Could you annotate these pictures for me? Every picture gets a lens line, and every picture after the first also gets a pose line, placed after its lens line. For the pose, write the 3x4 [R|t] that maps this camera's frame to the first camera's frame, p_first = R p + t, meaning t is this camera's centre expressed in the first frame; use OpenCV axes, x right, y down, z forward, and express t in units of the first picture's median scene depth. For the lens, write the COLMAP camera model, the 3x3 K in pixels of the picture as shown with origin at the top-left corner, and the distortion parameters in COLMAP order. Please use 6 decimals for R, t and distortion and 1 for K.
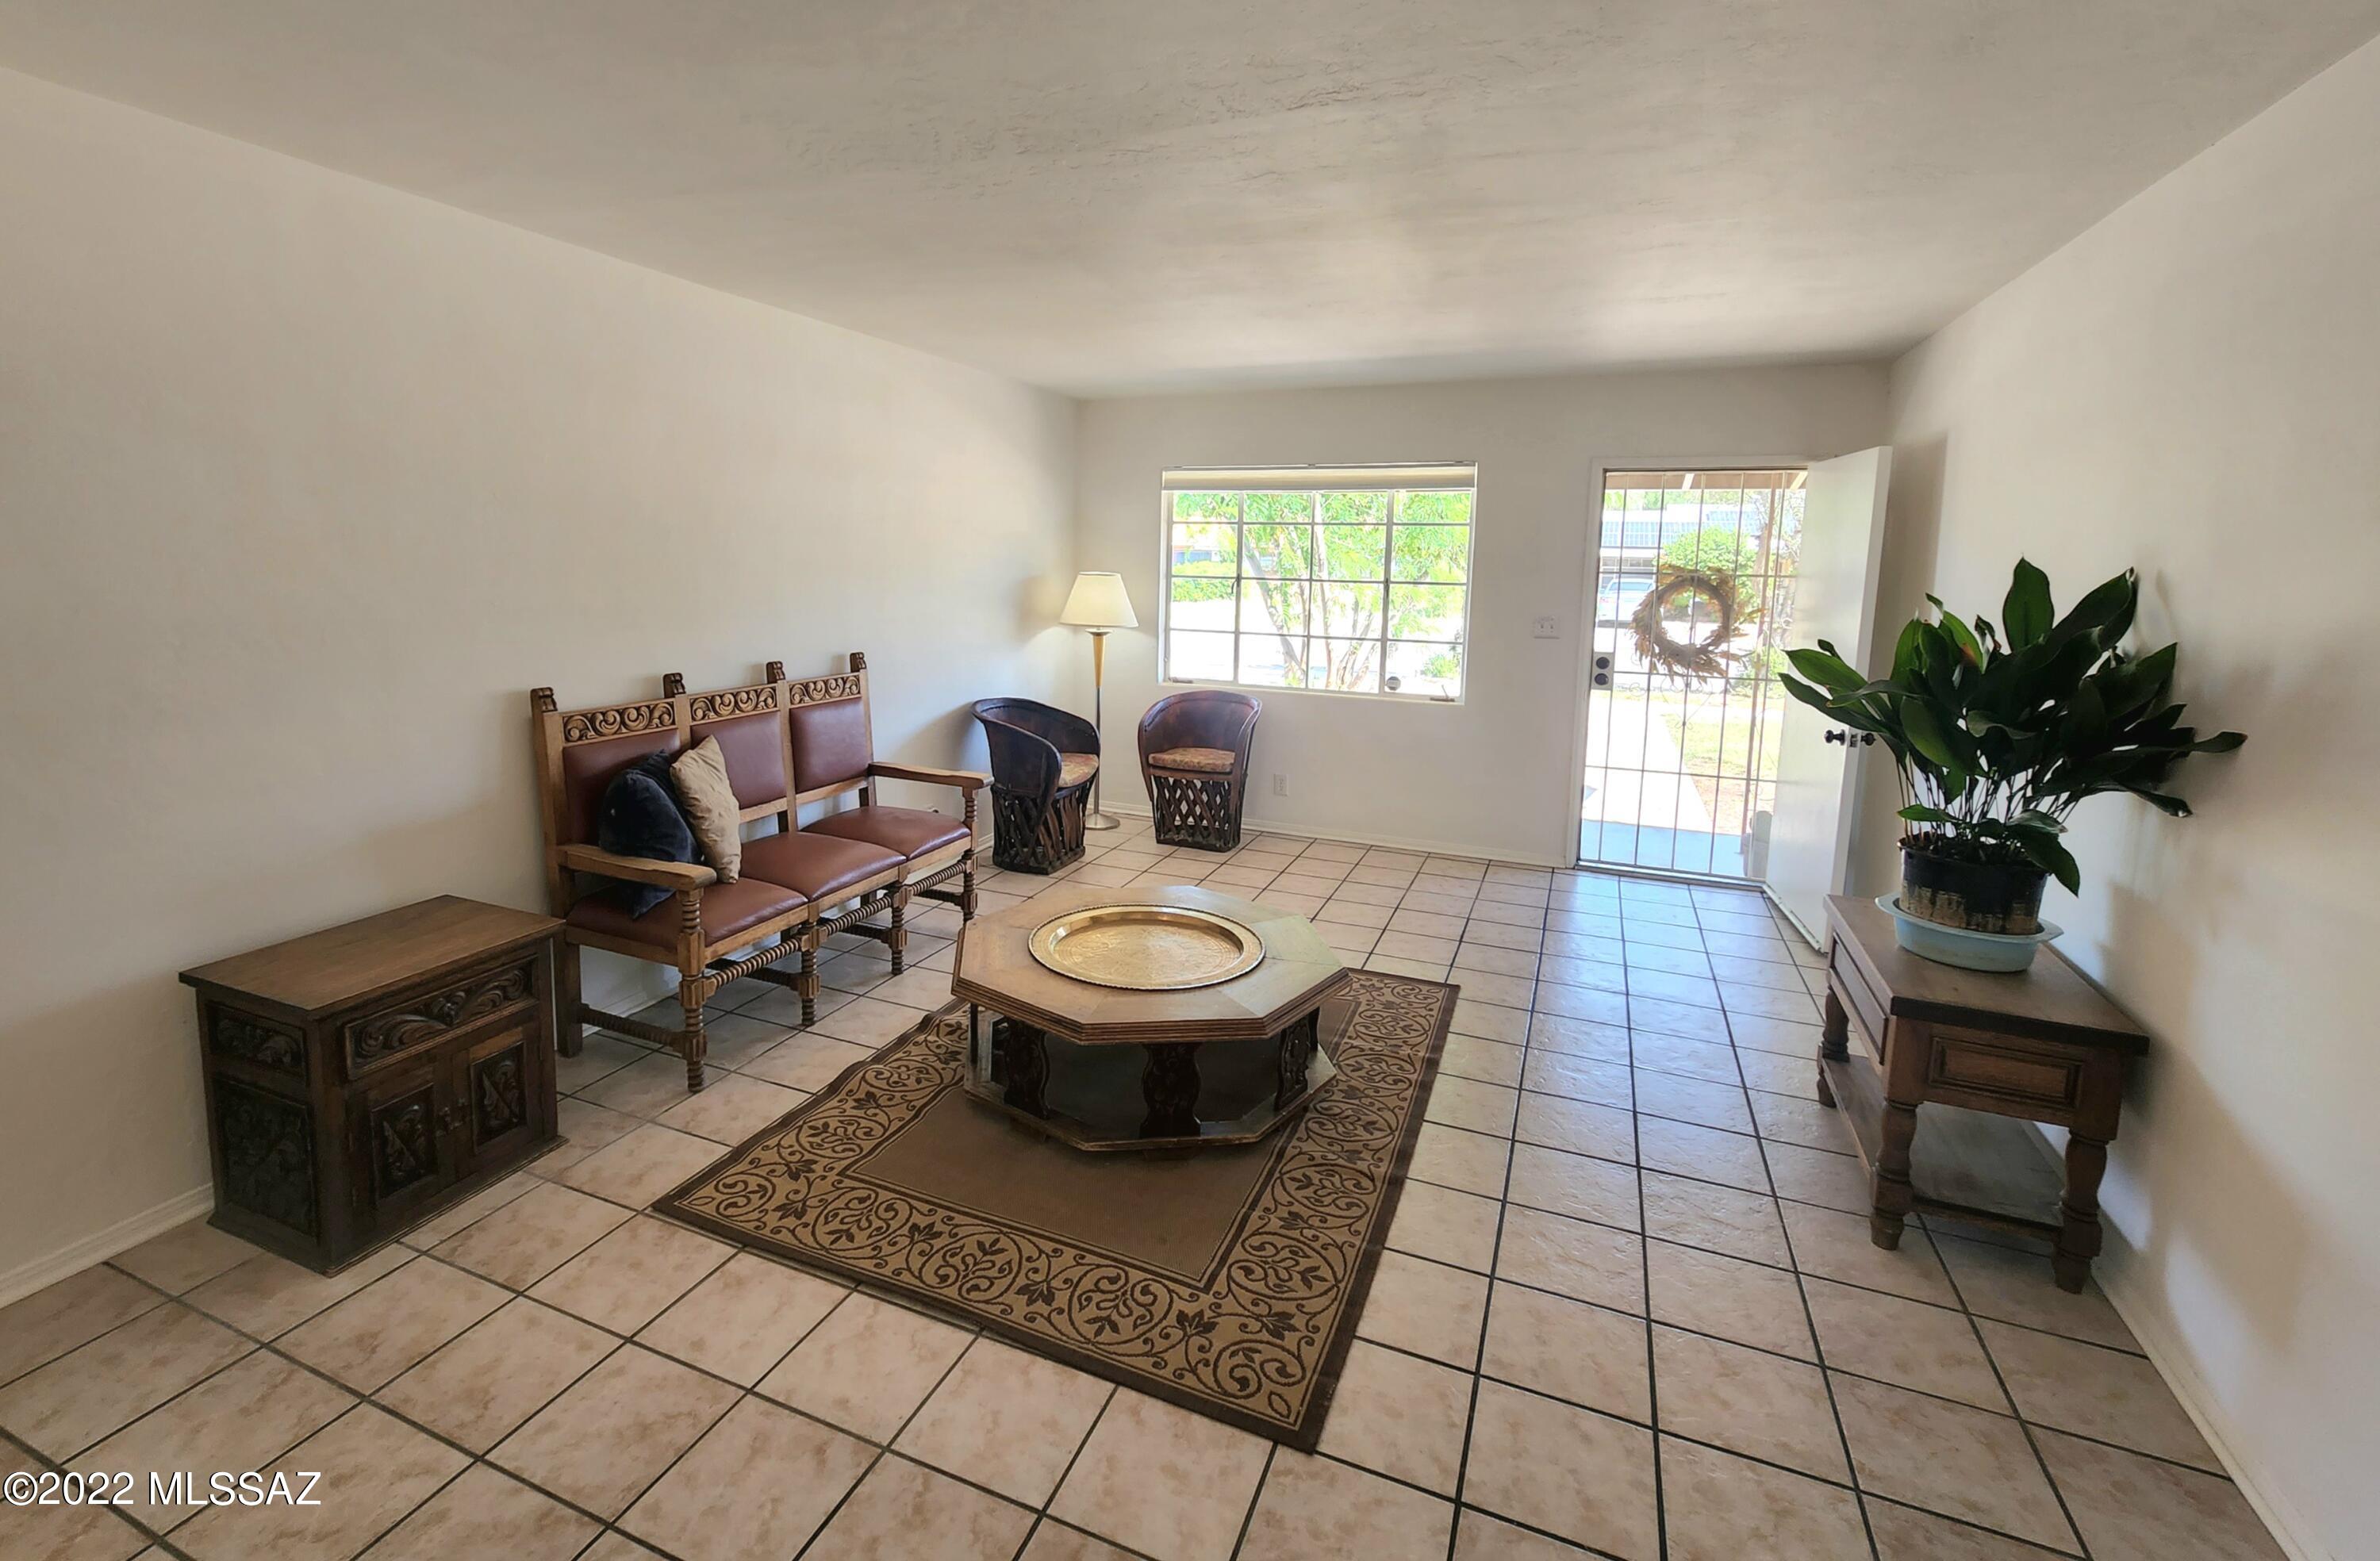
lens RADIAL K [[1060.8, 0, 1130.6], [0, 1060.8, 698.2], [0, 0, 1]] dist [-0.000364, -0.000059]
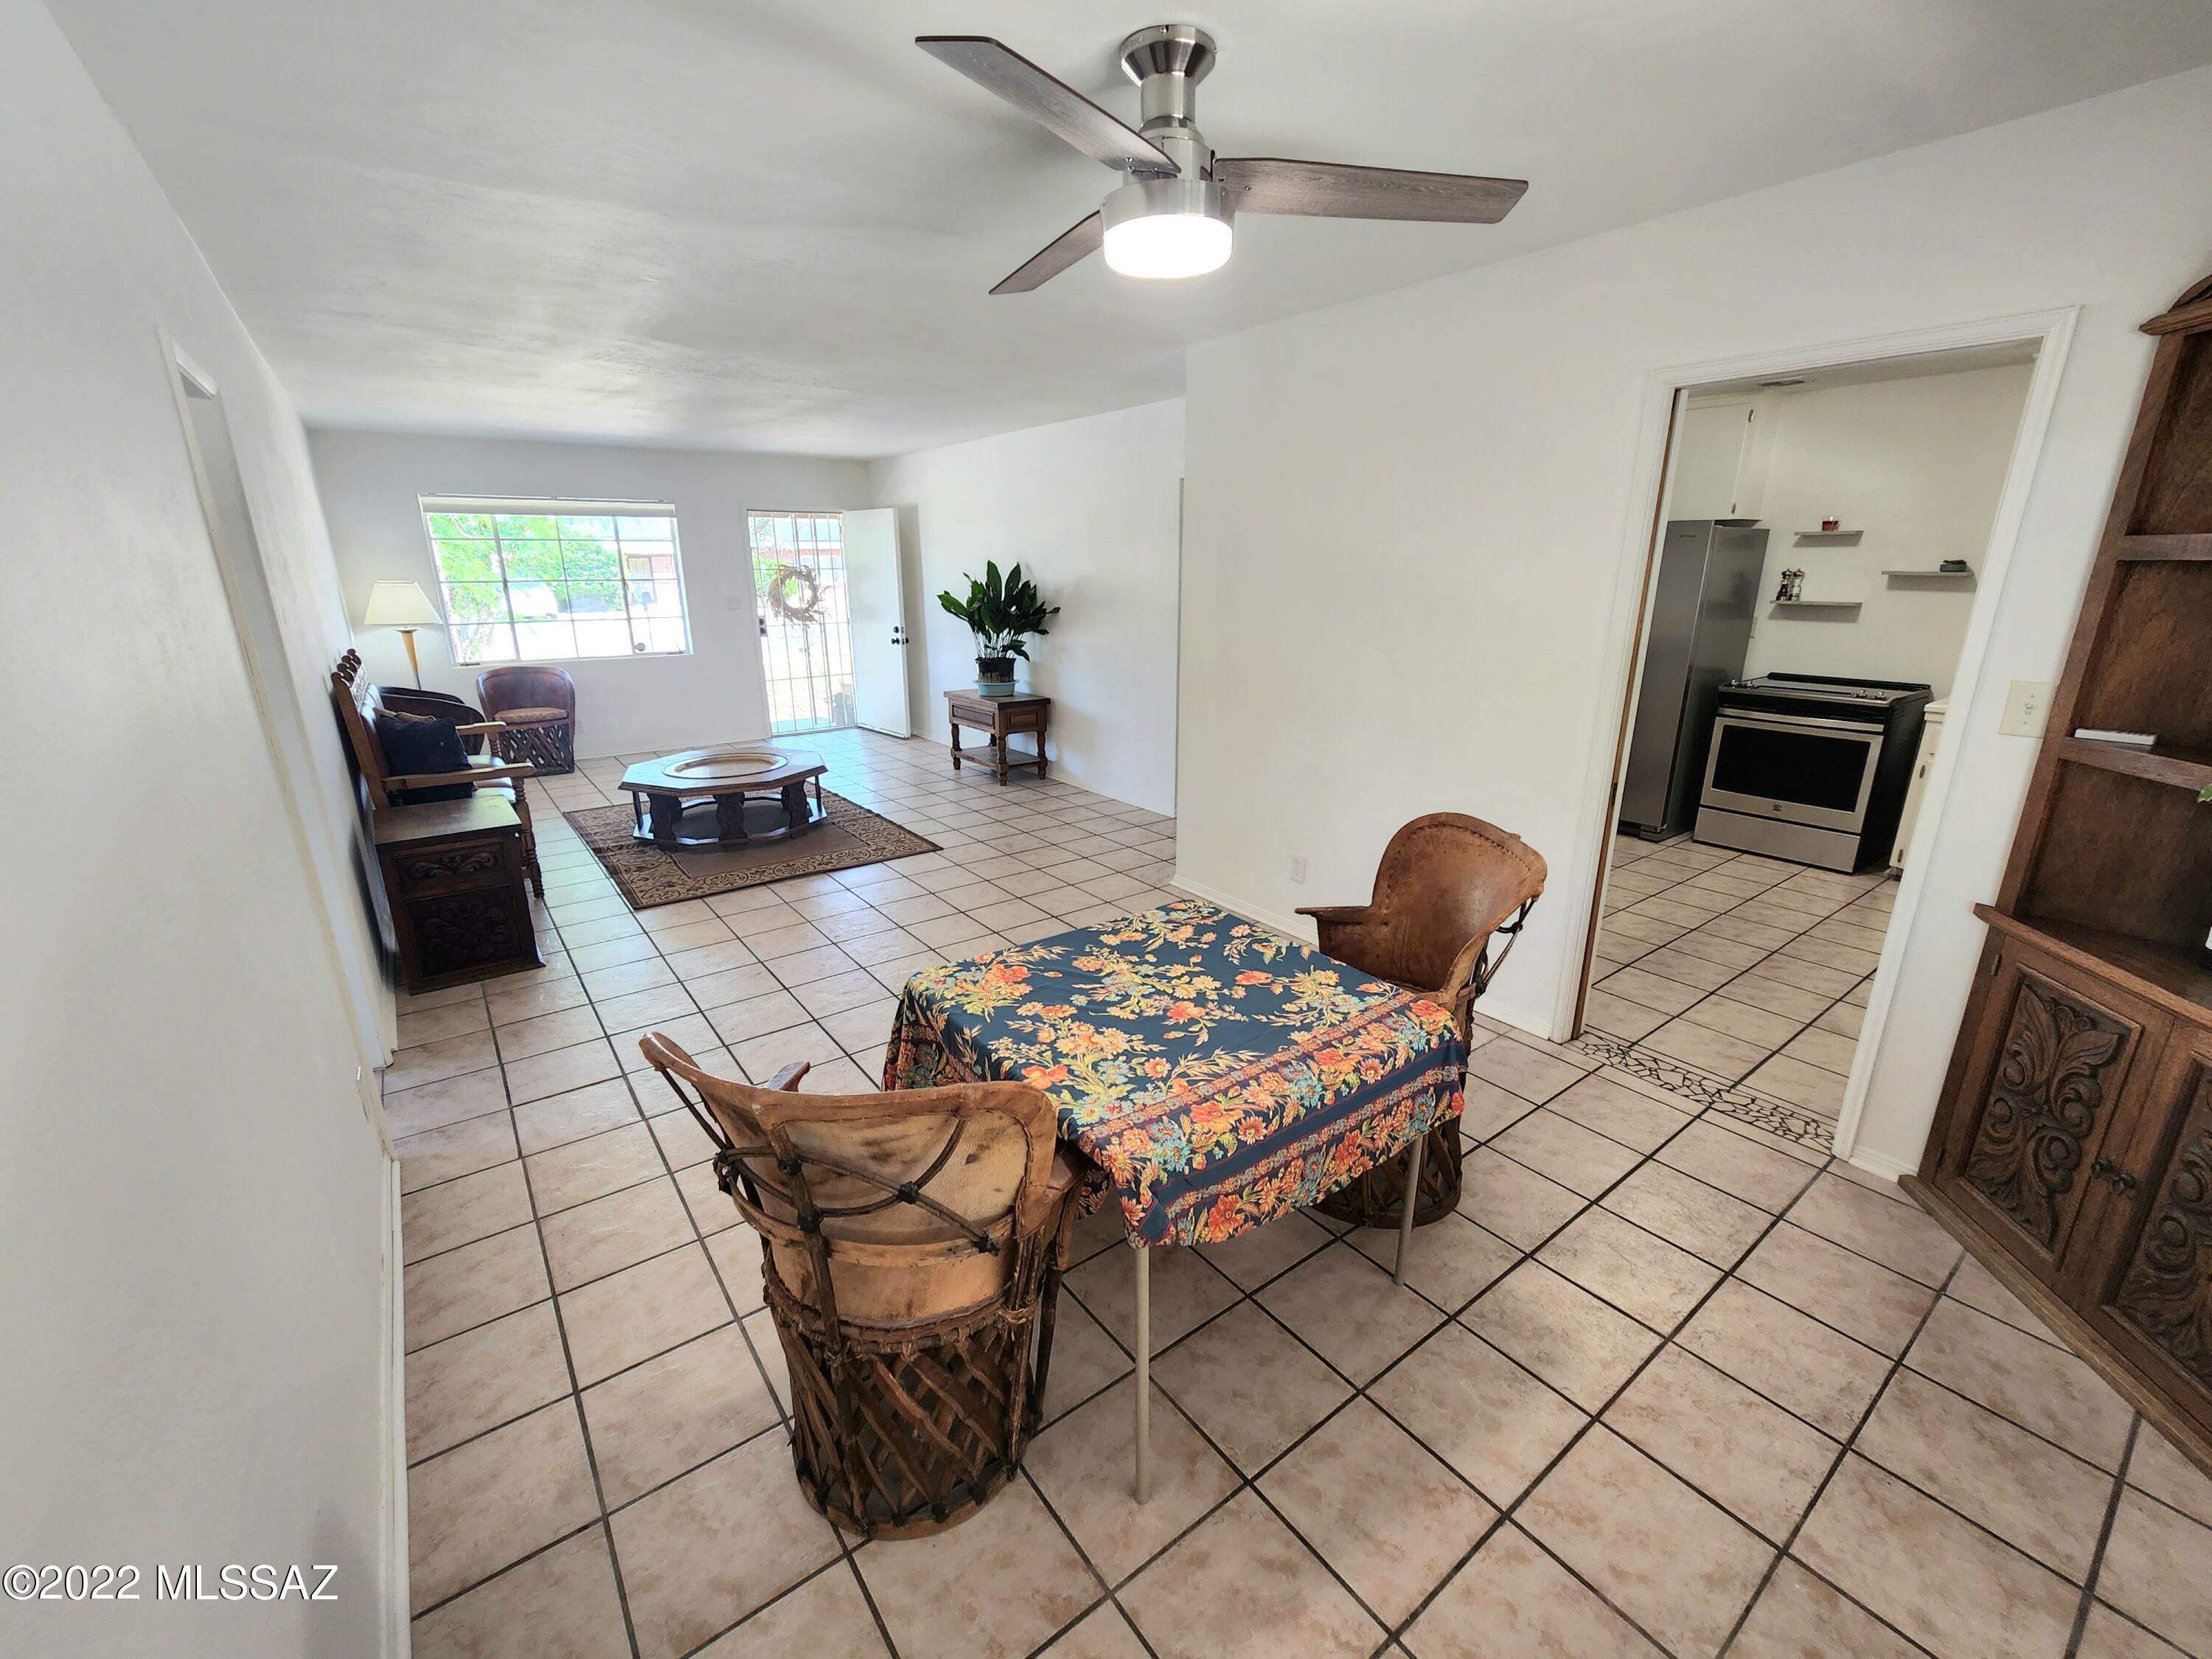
lens RADIAL K [[893.9, 0, 1086.7], [0, 893.9, 827.5], [0, 0, 1]] dist [0.000997, 0.000218]
pose [[0.511612, -0.263802, 0.817717, -0.643964], [0.128639, 0.964492, 0.230669, 0.026273], [-0.849532, -0.012822, 0.527381, -0.287524]]
